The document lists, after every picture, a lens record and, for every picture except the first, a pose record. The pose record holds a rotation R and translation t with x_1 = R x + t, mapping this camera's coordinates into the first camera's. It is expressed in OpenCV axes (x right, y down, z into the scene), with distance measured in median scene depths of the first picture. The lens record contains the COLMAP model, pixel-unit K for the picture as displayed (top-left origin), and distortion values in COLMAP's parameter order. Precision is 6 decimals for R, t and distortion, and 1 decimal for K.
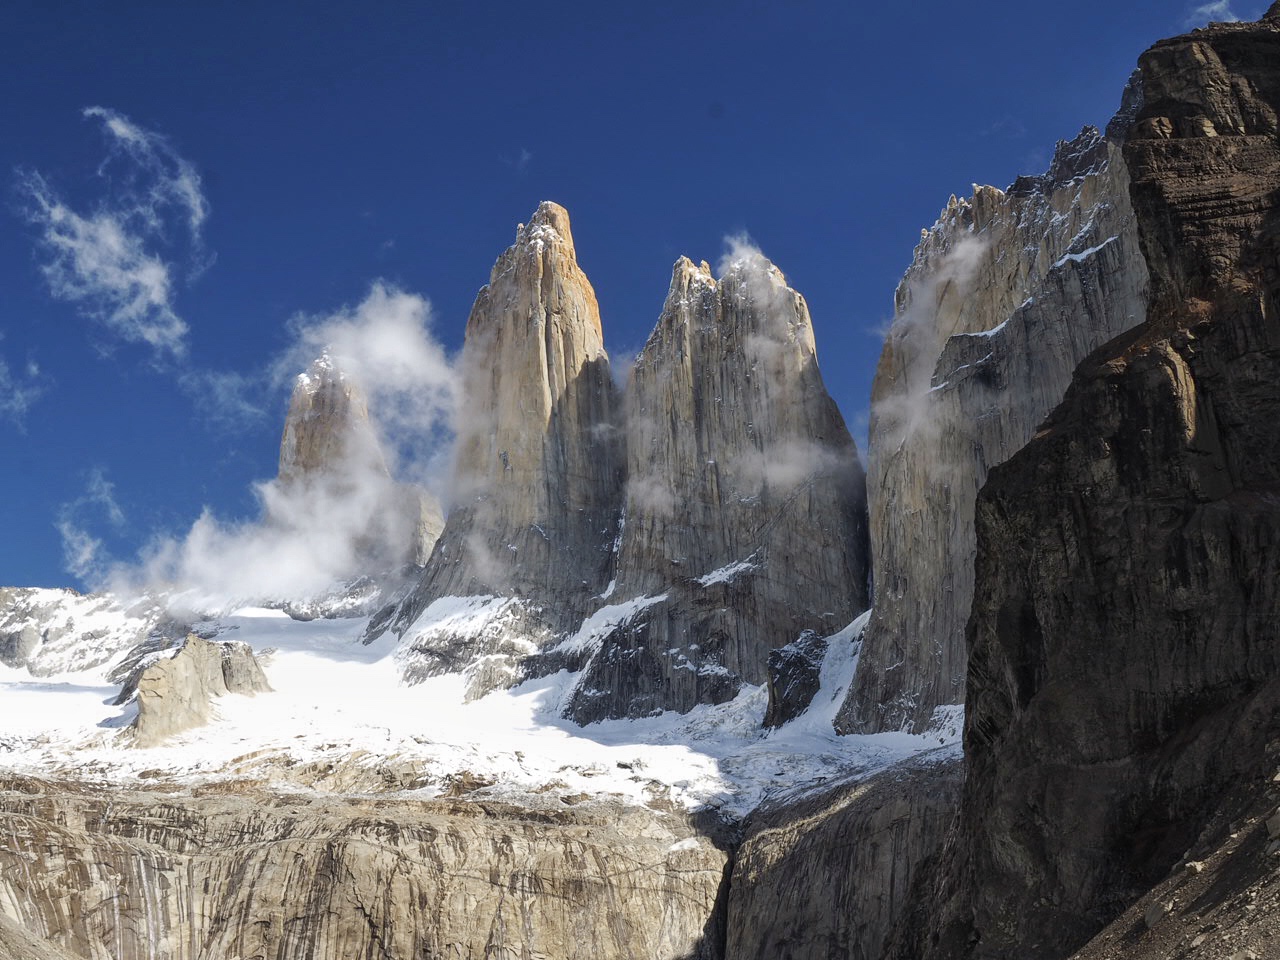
lens RADIAL K [[1672.9, 0, 640.0], [0, 1672.9, 480.0], [0, 0, 1]] dist [0.014871, 0.002284]
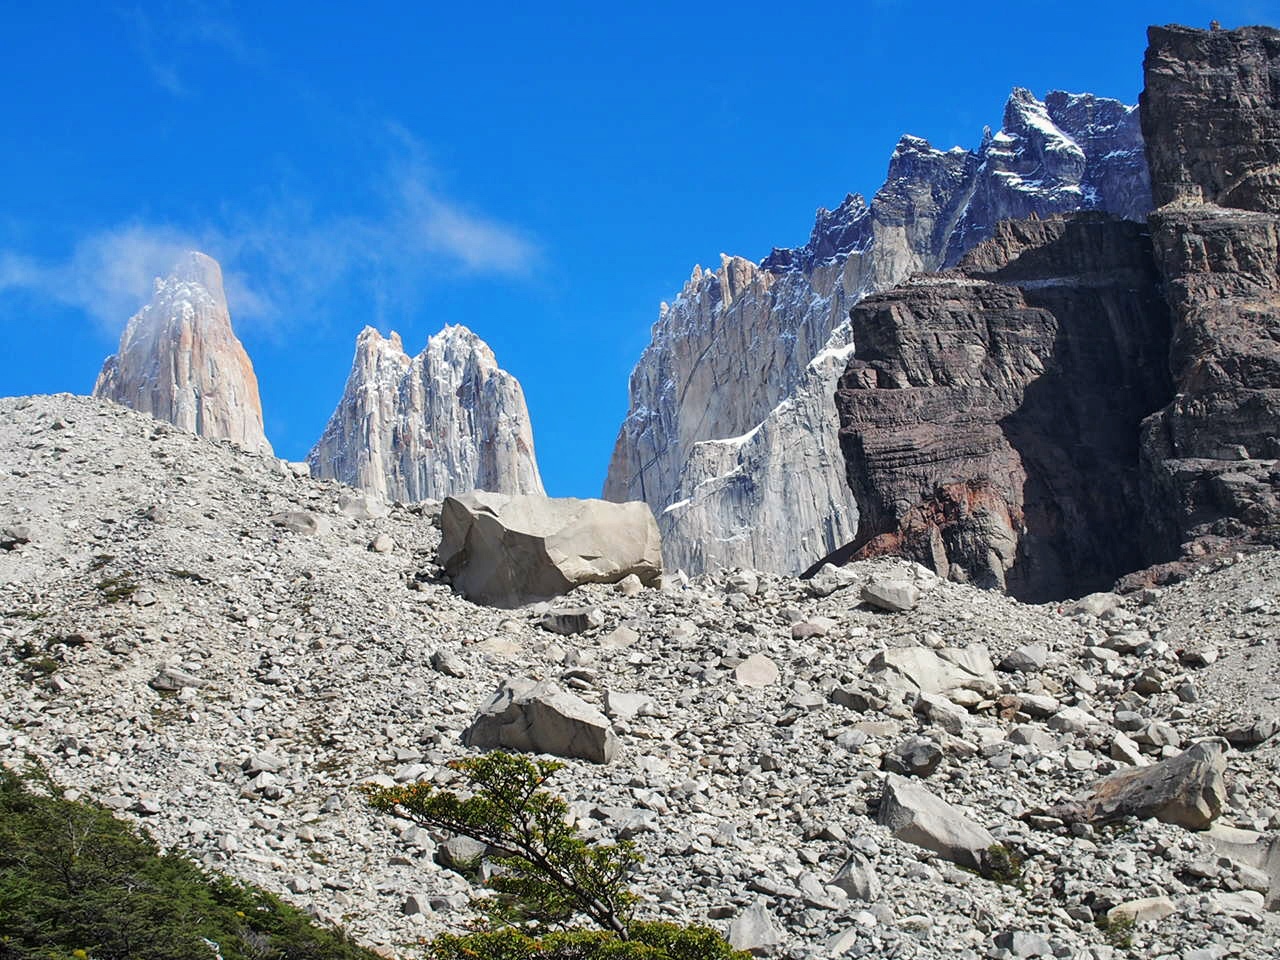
lens RADIAL K [[2374.1, 0, 640.0], [0, 2374.1, 480.0], [0, 0, 1]] dist [0.029186, -0.062265]
pose [[0.987227, 0.004431, 0.159258, -0.032157], [0.001734, 0.999255, -0.038550, -0.018325], [-0.159310, 0.038334, 0.986484, -0.172971]]
